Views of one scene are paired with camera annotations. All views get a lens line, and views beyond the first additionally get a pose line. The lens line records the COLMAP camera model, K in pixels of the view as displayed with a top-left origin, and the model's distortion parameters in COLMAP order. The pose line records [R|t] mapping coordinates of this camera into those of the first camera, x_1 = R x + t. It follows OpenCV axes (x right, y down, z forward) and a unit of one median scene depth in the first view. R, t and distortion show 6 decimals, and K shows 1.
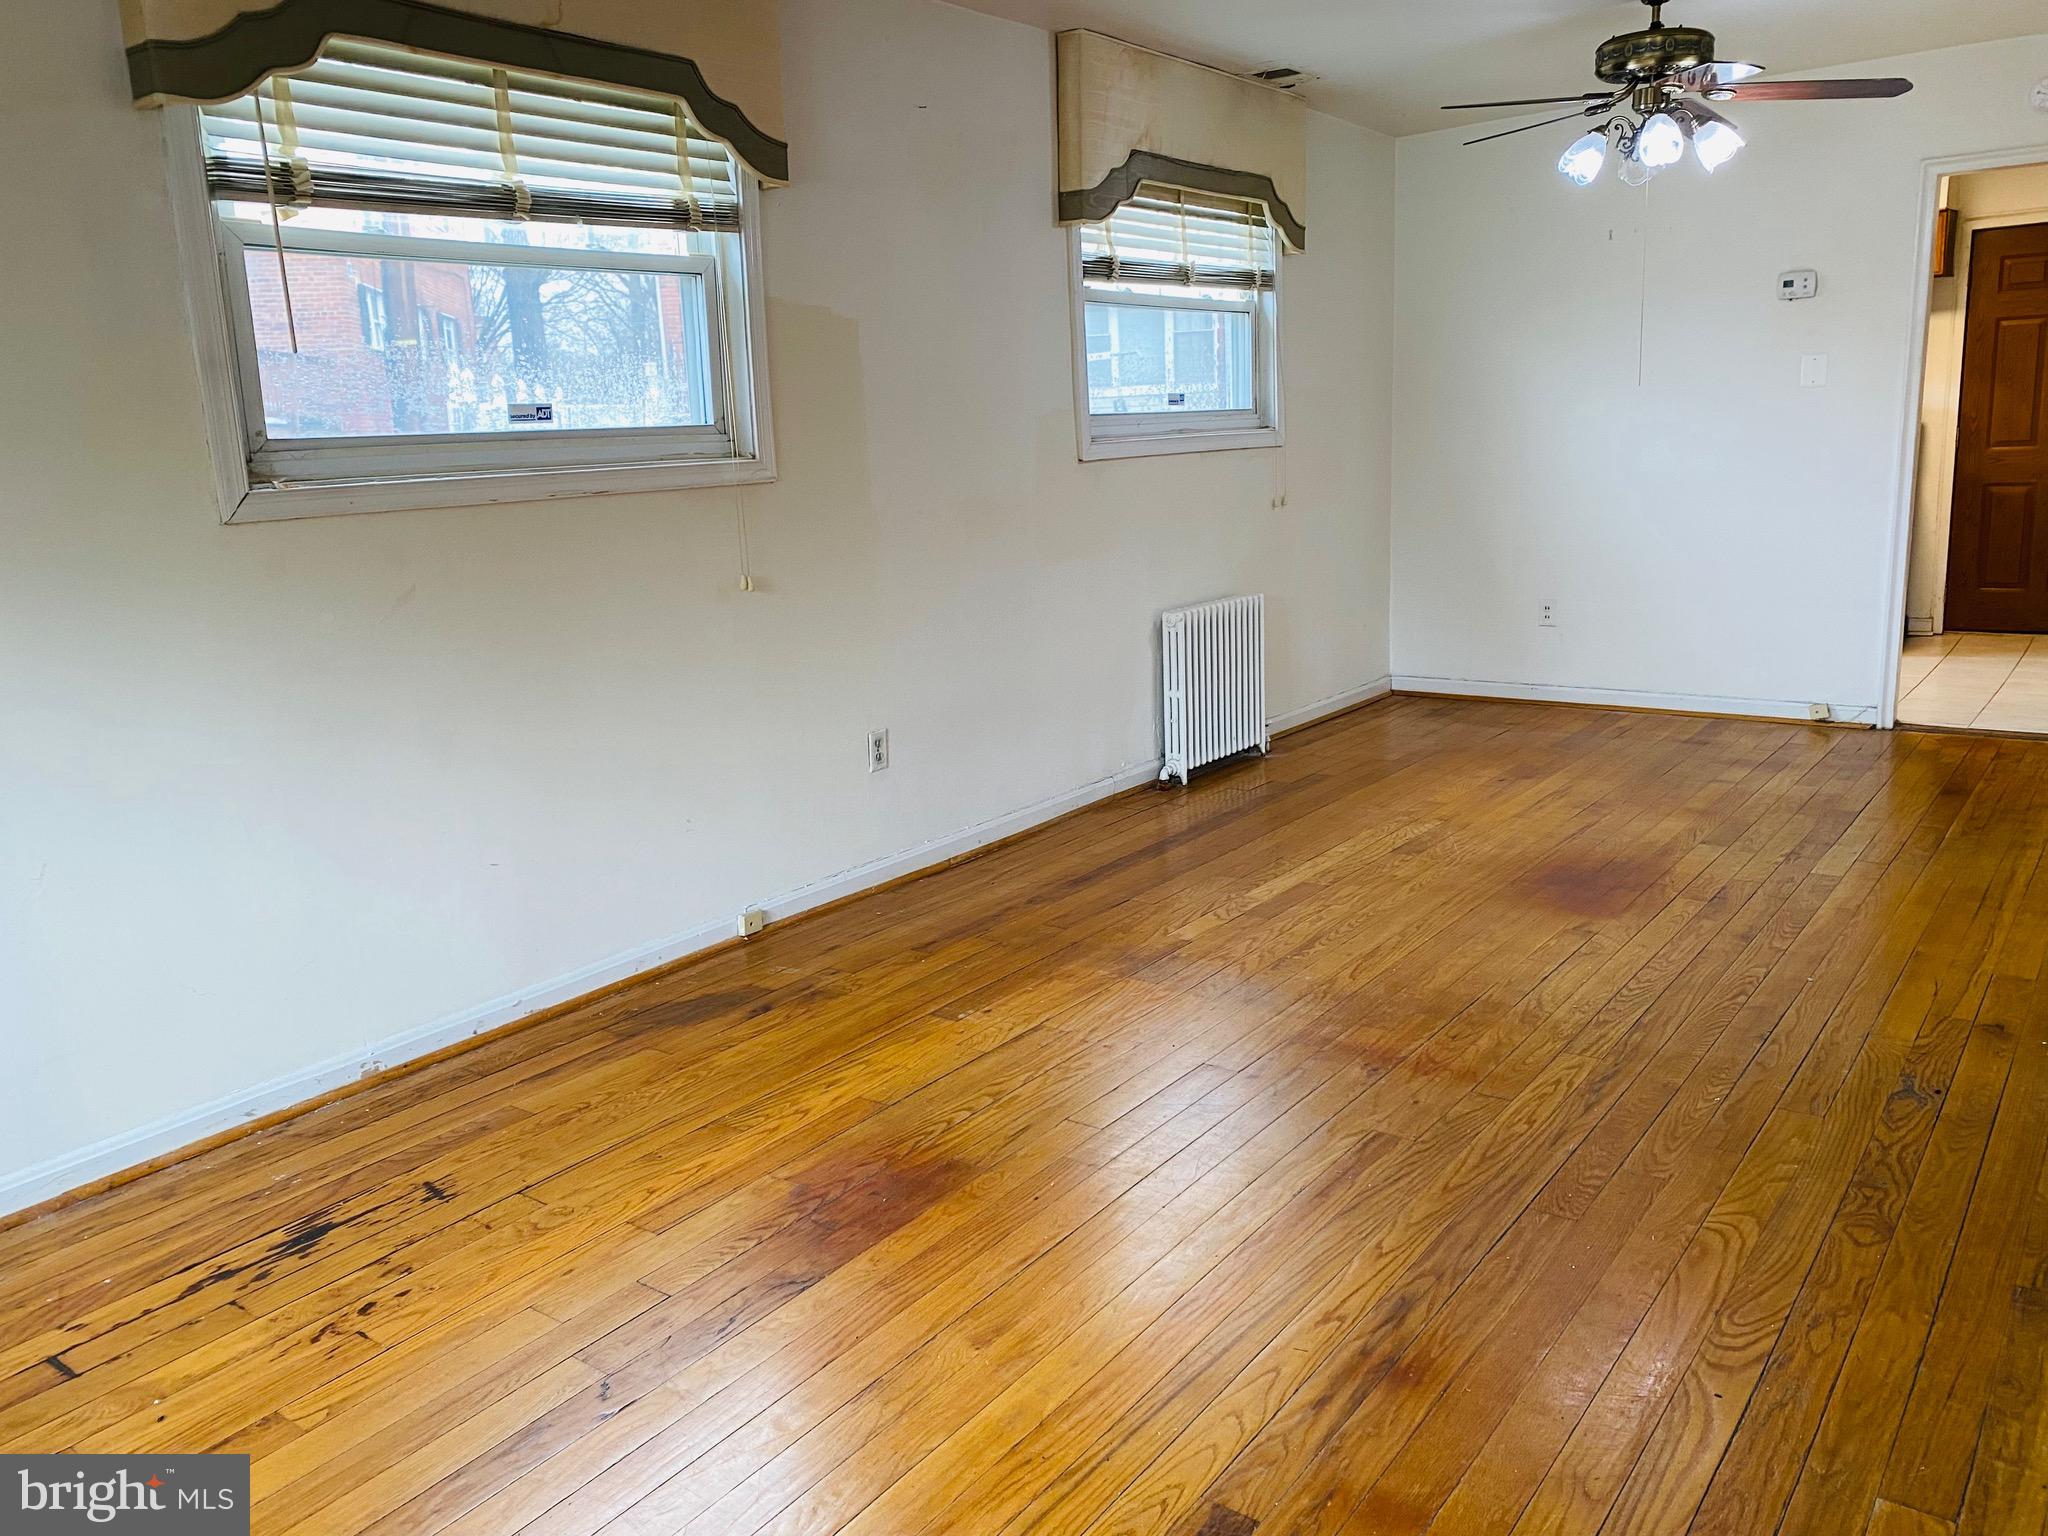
lens RADIAL K [[1541.8, 0, 1024.0], [0, 1541.8, 768.0], [0, 0, 1]] dist [0.122767, -0.144870]
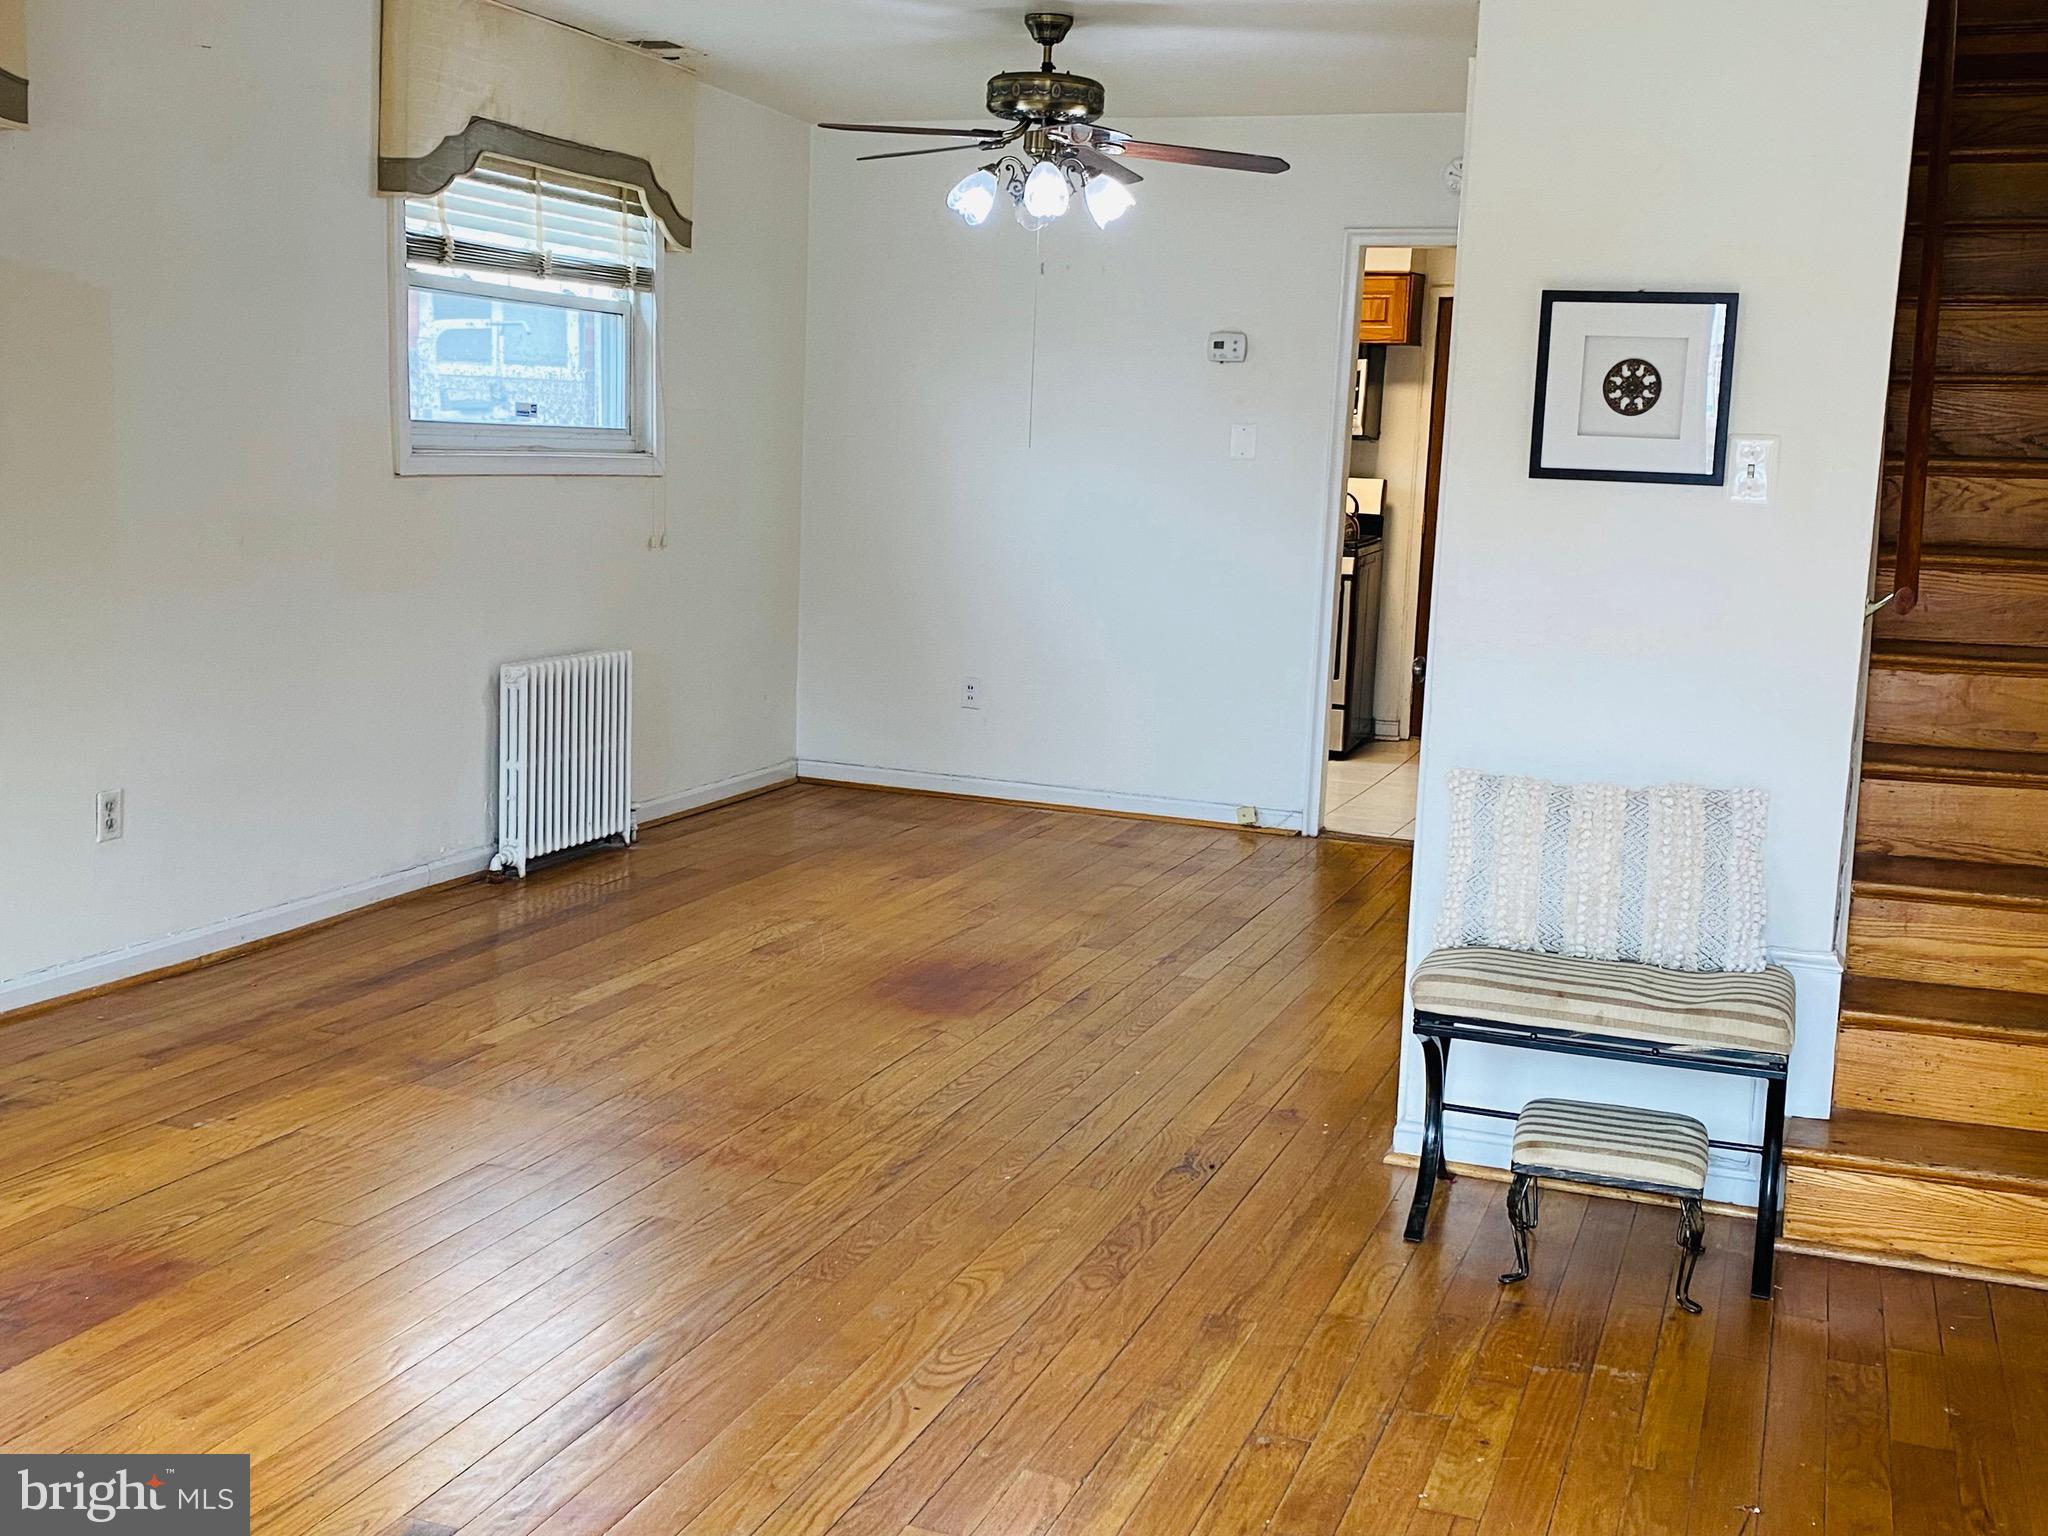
lens RADIAL K [[2151.9, 0, 977.0], [0, 2151.9, 756.7], [0, 0, 1]] dist [0.162145, -0.417292]
pose [[0.961639, 0.037963, 0.271680, 0.026635], [-0.019982, 0.997441, -0.068649, 0.025028], [-0.273591, 0.060587, 0.959936, -0.195547]]
